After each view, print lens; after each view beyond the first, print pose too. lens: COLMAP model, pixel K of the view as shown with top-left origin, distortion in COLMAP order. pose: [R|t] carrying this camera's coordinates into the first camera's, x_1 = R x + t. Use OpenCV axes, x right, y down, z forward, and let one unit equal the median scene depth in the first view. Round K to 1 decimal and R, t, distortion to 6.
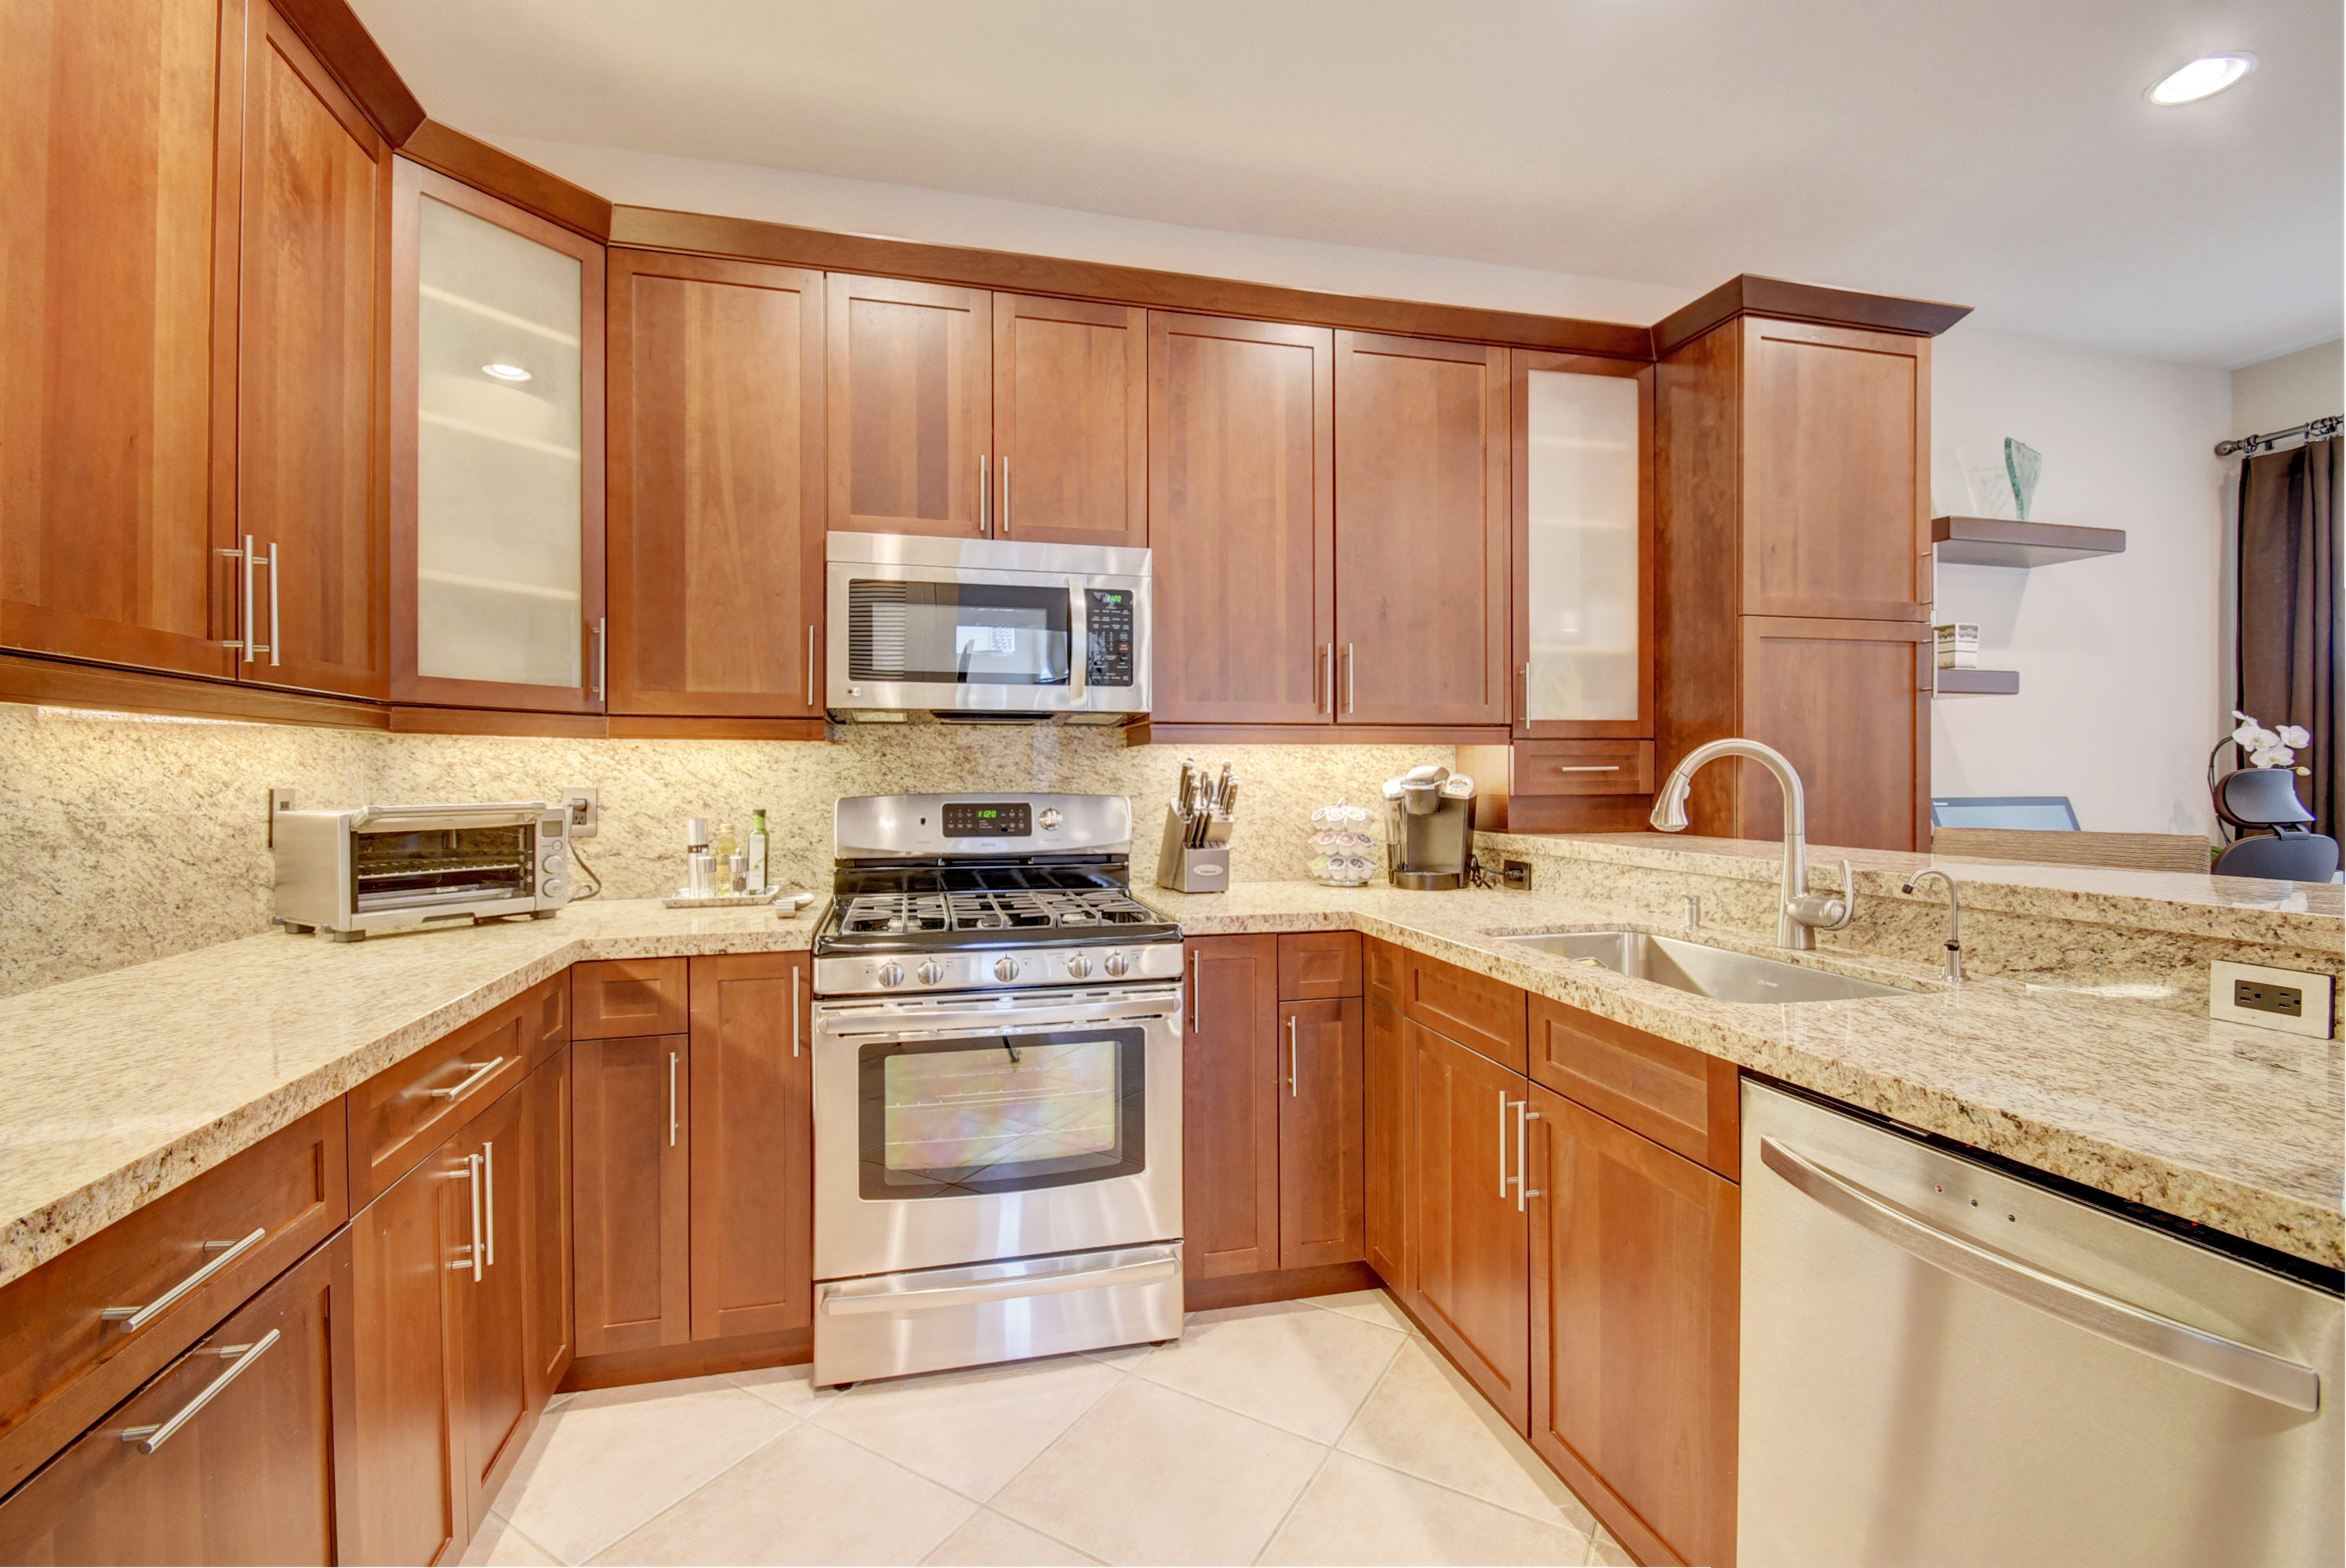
lens RADIAL K [[1029.3, 0, 1160.4], [0, 1029.3, 779.1], [0, 0, 1]] dist [0.005246, -0.011179]
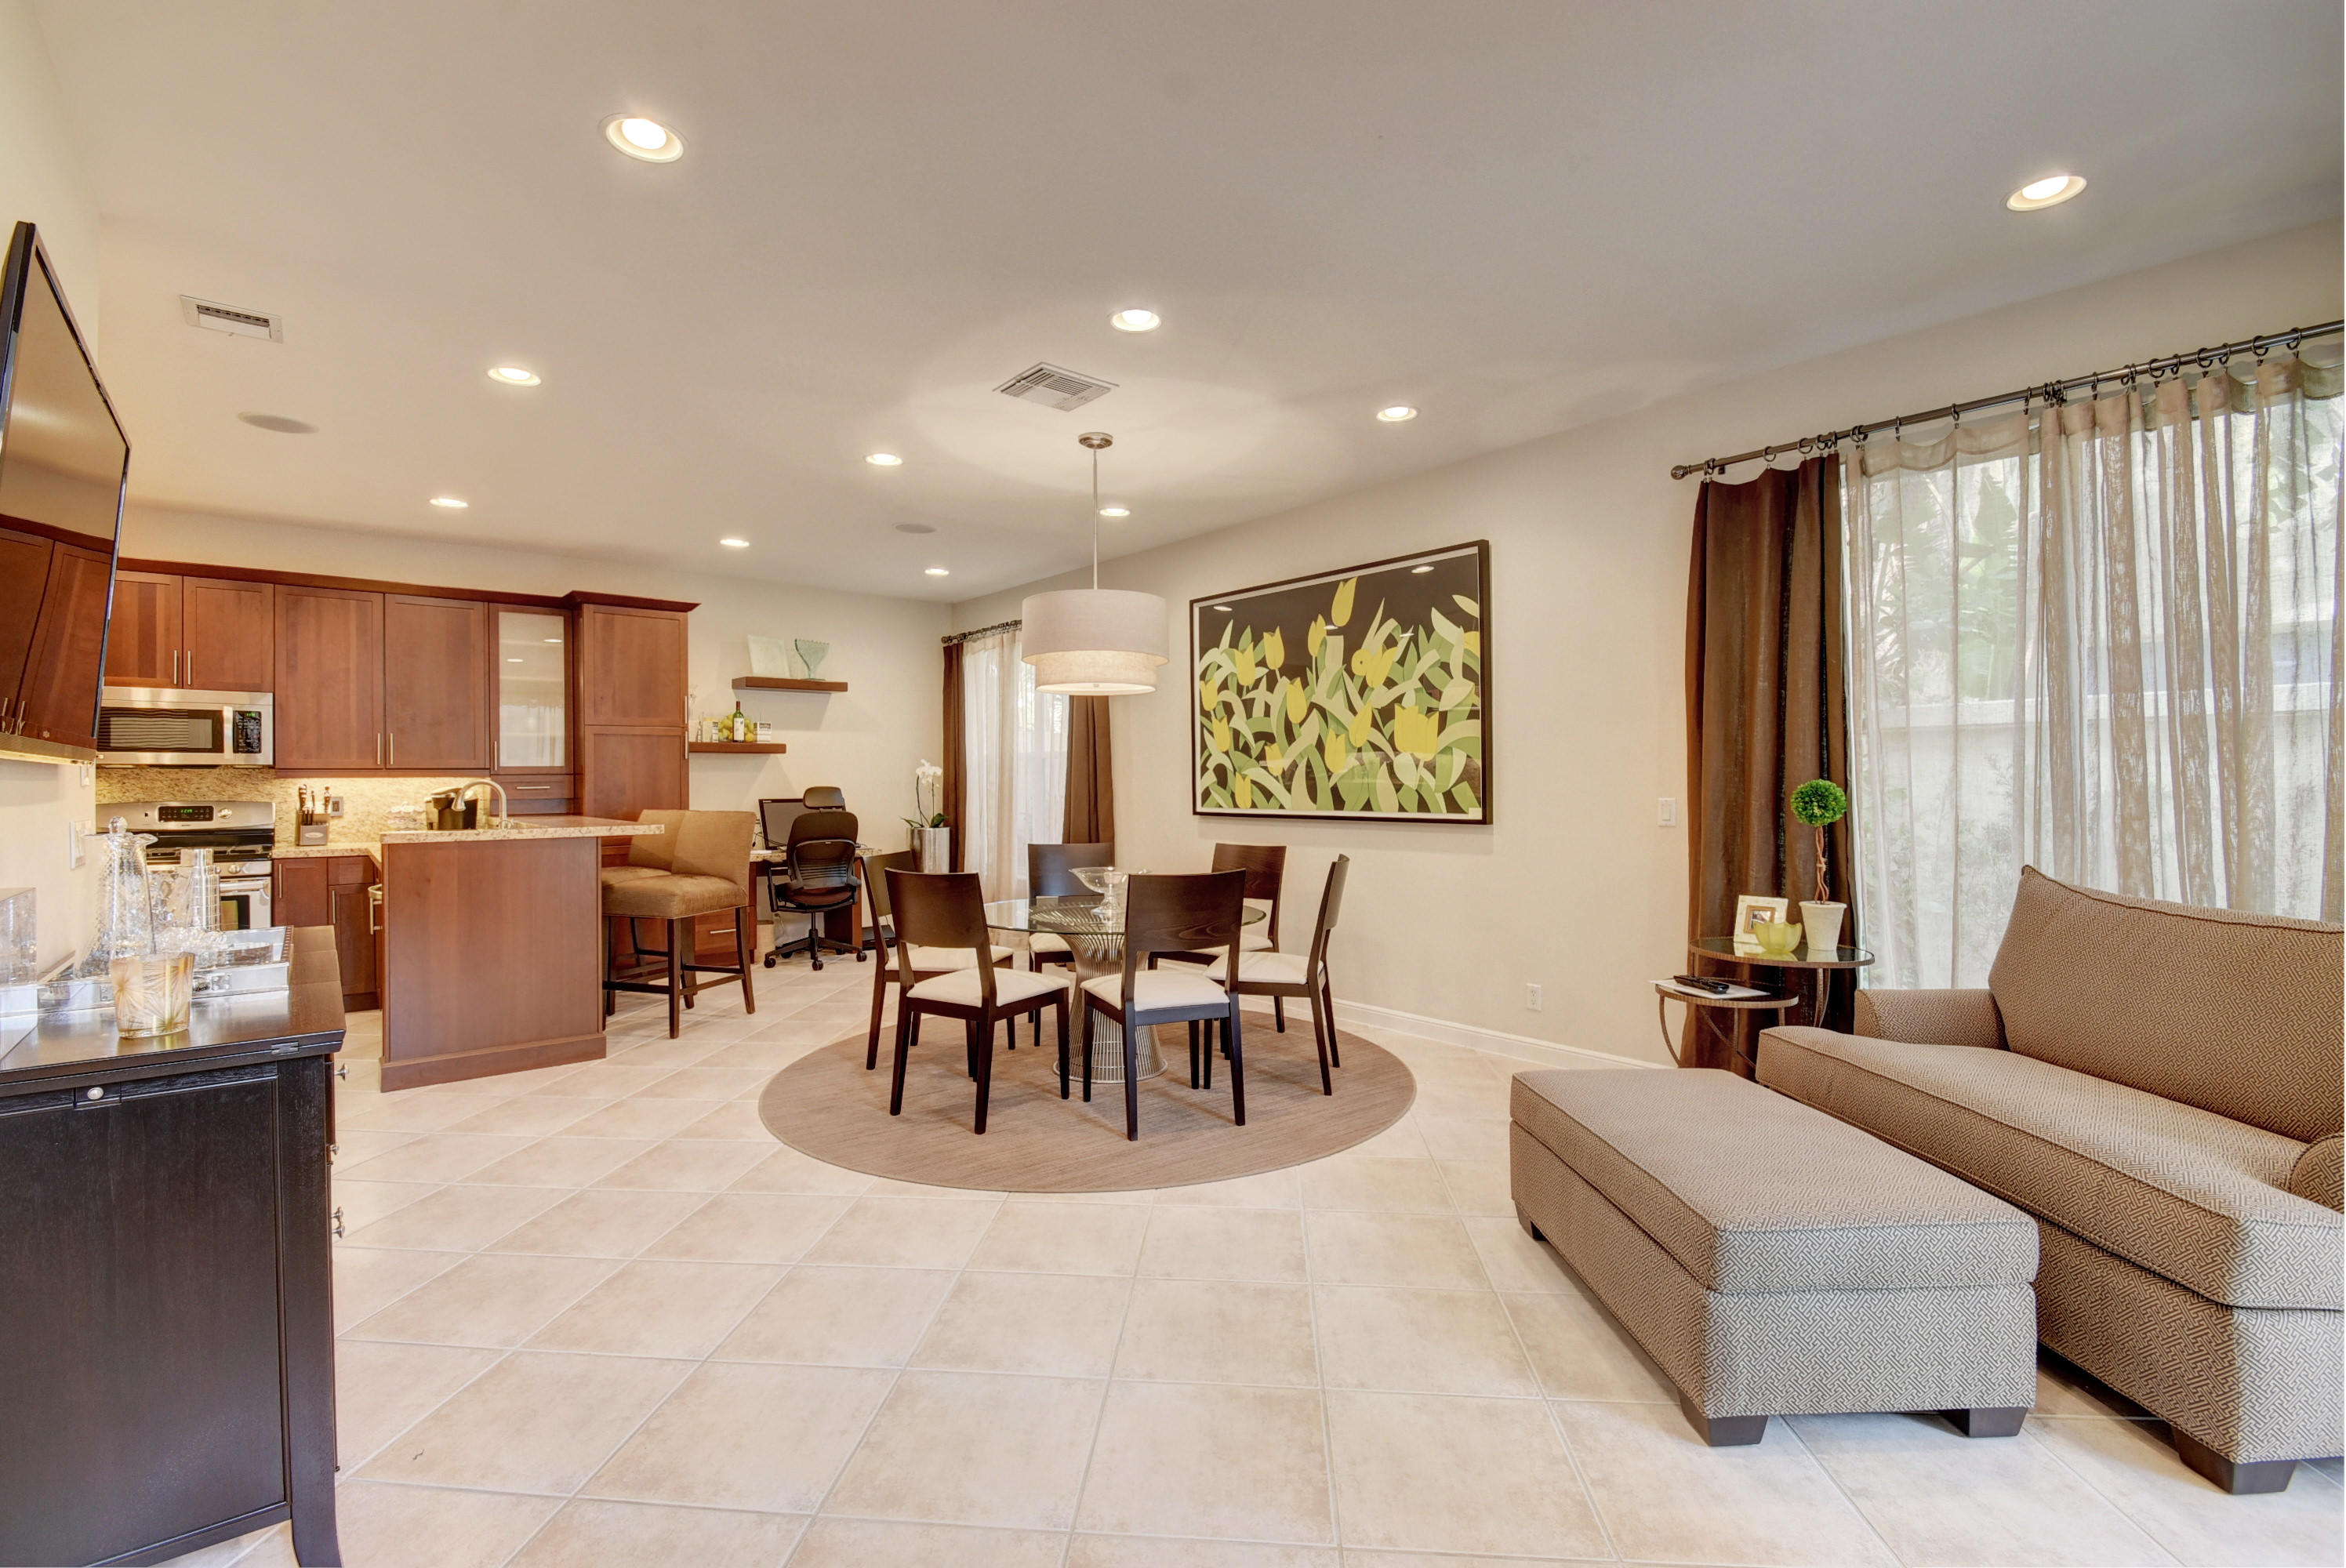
lens RADIAL K [[1029.3, 0, 1156.0], [0, 1029.3, 779.3], [0, 0, 1]] dist [0.005246, -0.011179]
pose [[0.901104, -0.002728, 0.433594, 0.824588], [0.006413, 0.999955, -0.007035, -0.004101], [-0.433555, 0.009120, 0.901081, -2.033144]]
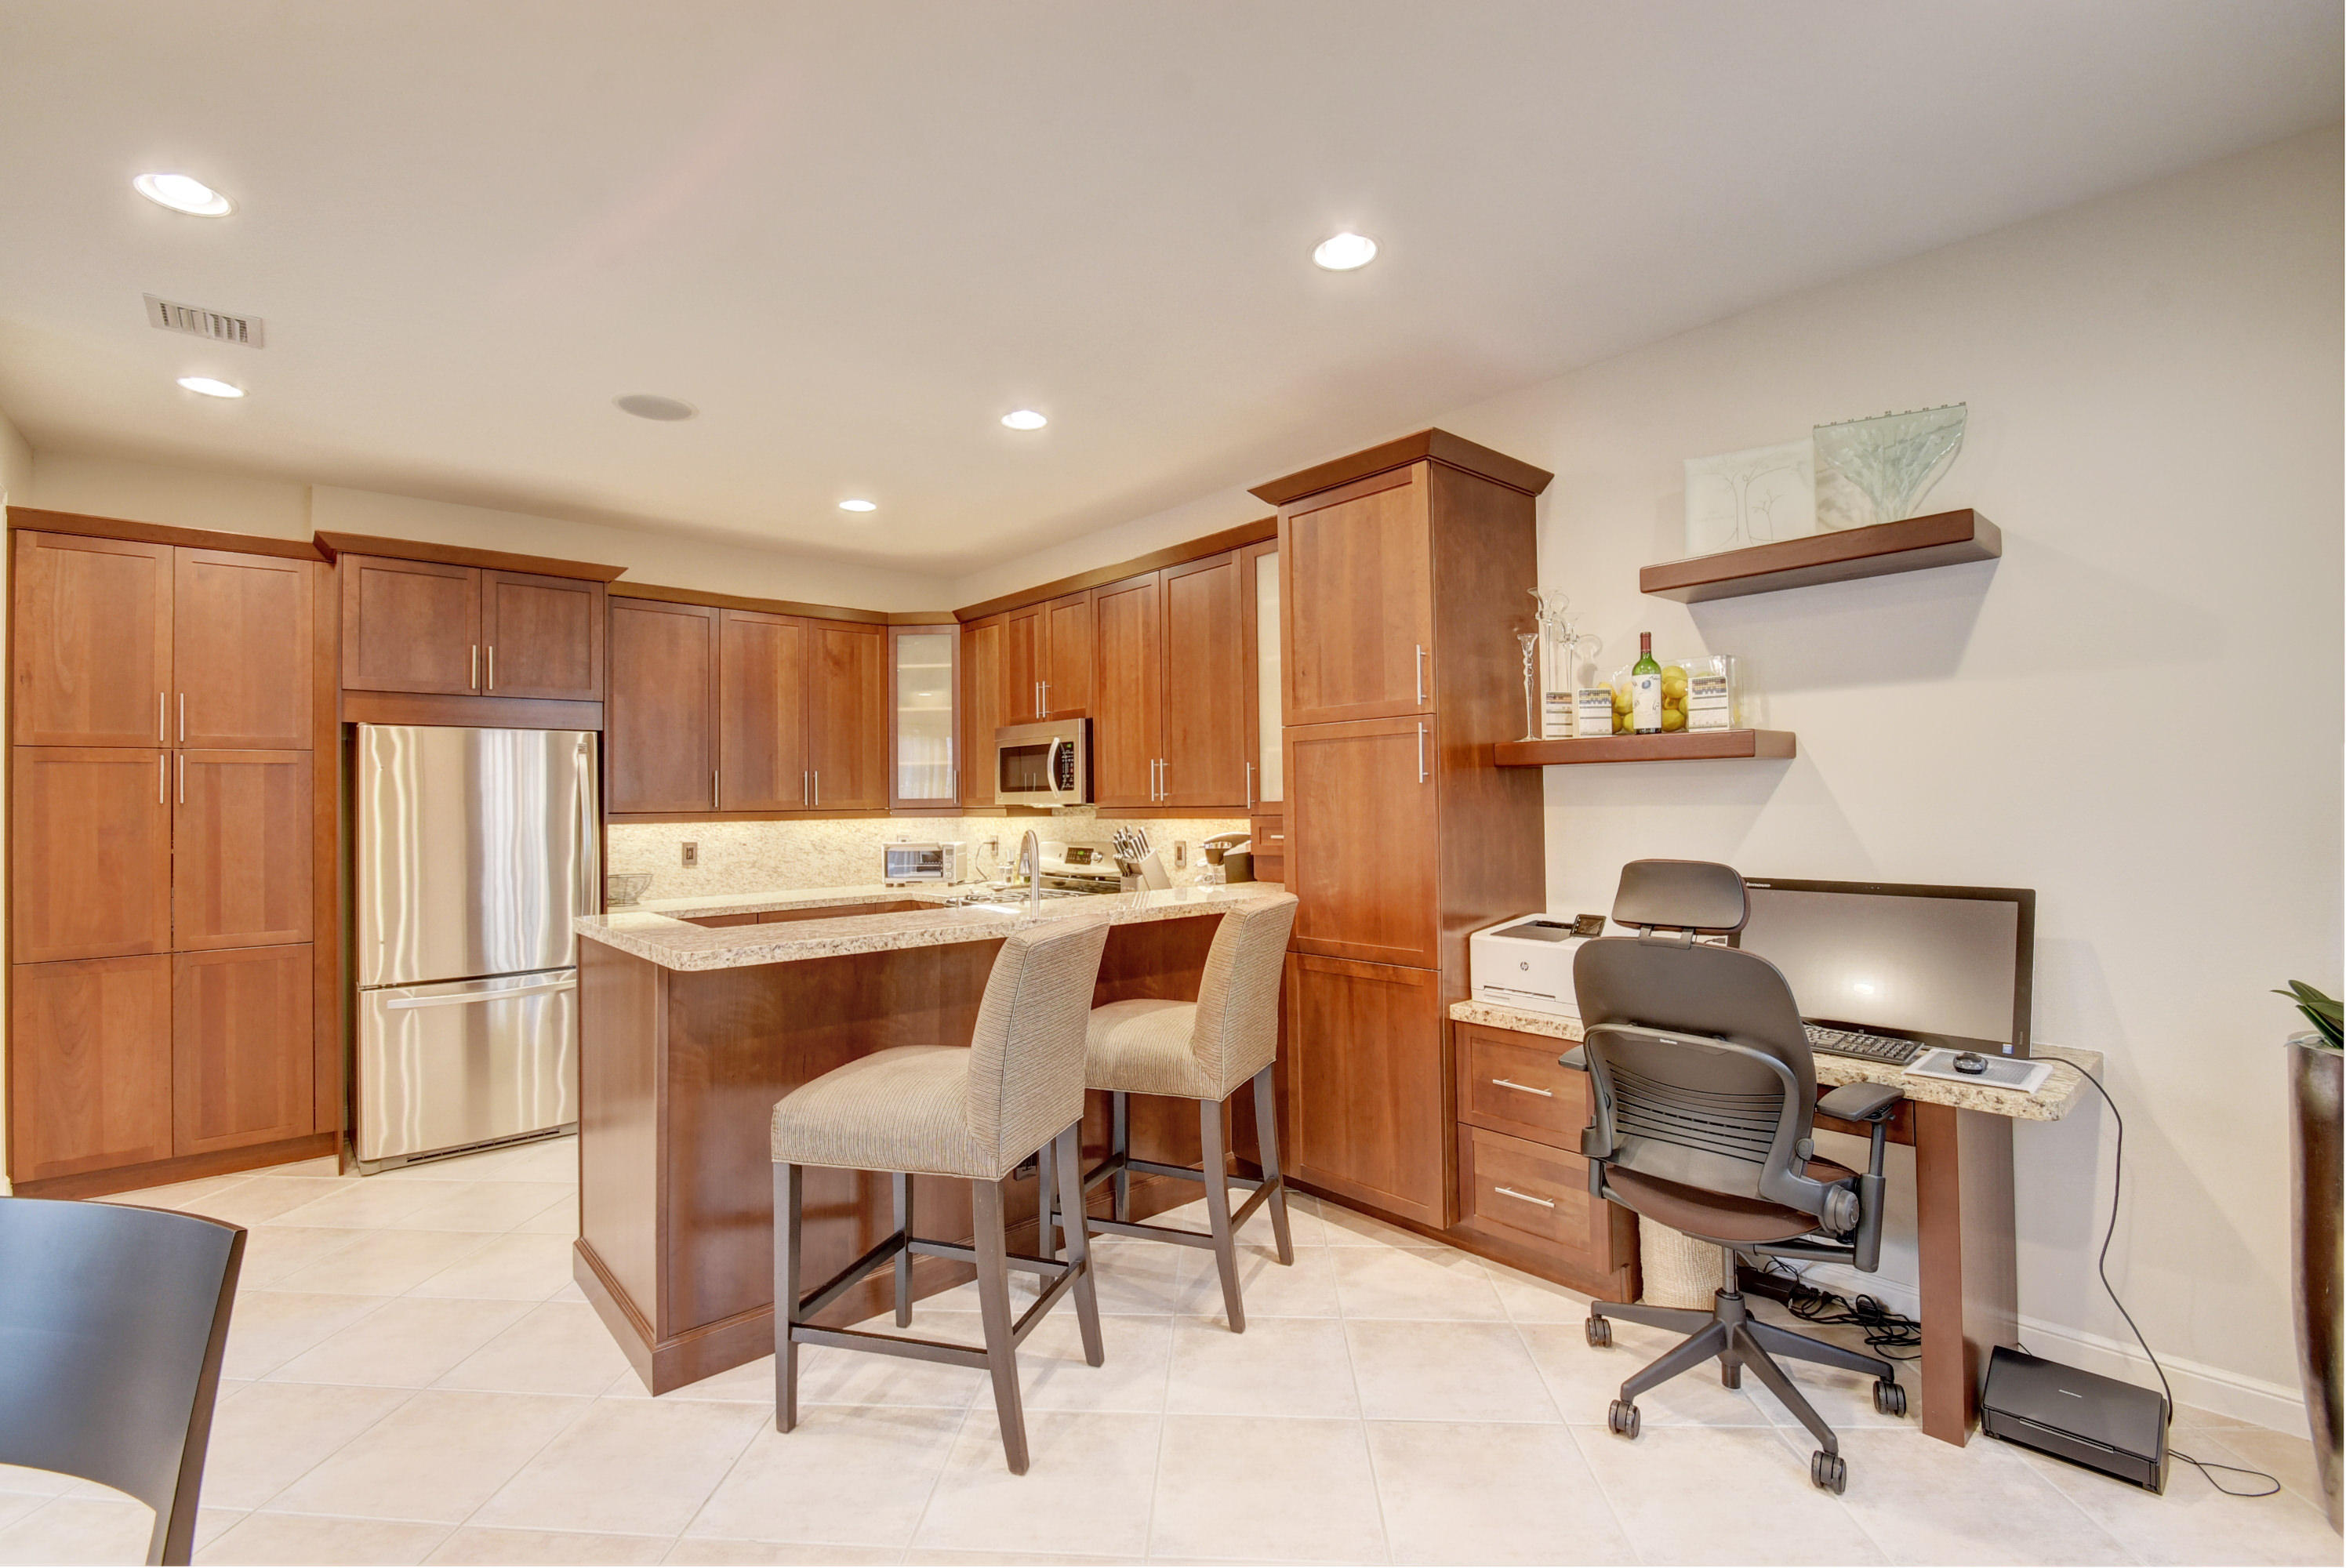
lens RADIAL K [[1029.3, 0, 1164.8], [0, 1029.3, 781.2], [0, 0, 1]] dist [0.005246, -0.011179]
pose [[0.459150, -0.023530, -0.888047, 1.904260], [0.009011, 0.999721, -0.021830, -0.067622], [0.888313, 0.002021, 0.459234, 0.278480]]
